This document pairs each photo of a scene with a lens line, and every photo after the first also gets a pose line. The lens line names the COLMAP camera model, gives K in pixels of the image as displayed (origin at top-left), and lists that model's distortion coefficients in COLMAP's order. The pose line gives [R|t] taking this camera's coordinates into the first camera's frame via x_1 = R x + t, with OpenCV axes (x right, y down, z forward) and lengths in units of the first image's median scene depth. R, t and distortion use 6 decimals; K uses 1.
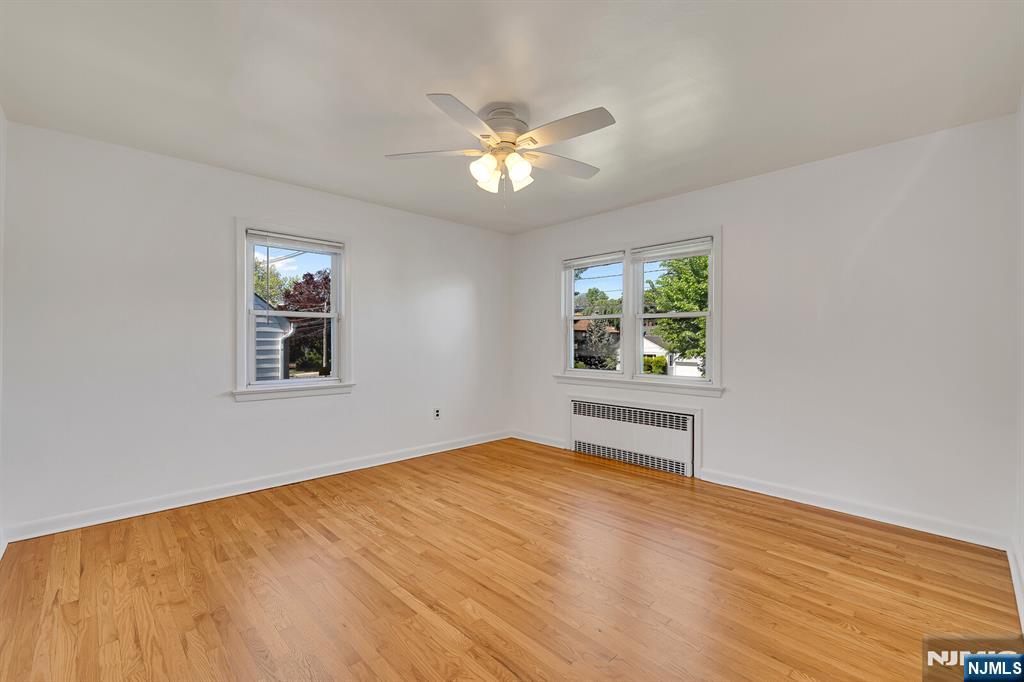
lens RADIAL K [[437.9, 0, 506.6], [0, 437.9, 341.3], [0, 0, 1]] dist [-0.000376, -0.000014]
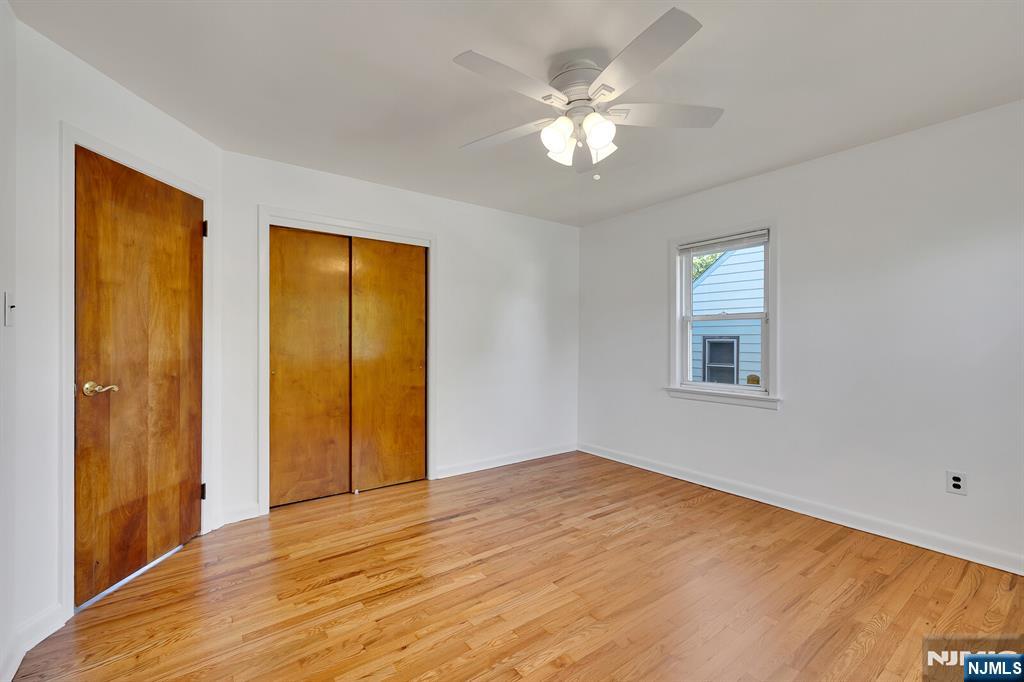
lens RADIAL K [[437.9, 0, 506.6], [0, 437.9, 341.3], [0, 0, 1]] dist [-0.000376, -0.000014]
pose [[-0.132335, -0.004561, -0.991195, 0.665599], [-0.004671, 0.999981, -0.003978, -0.004357], [0.991194, 0.004104, -0.132354, 0.789652]]
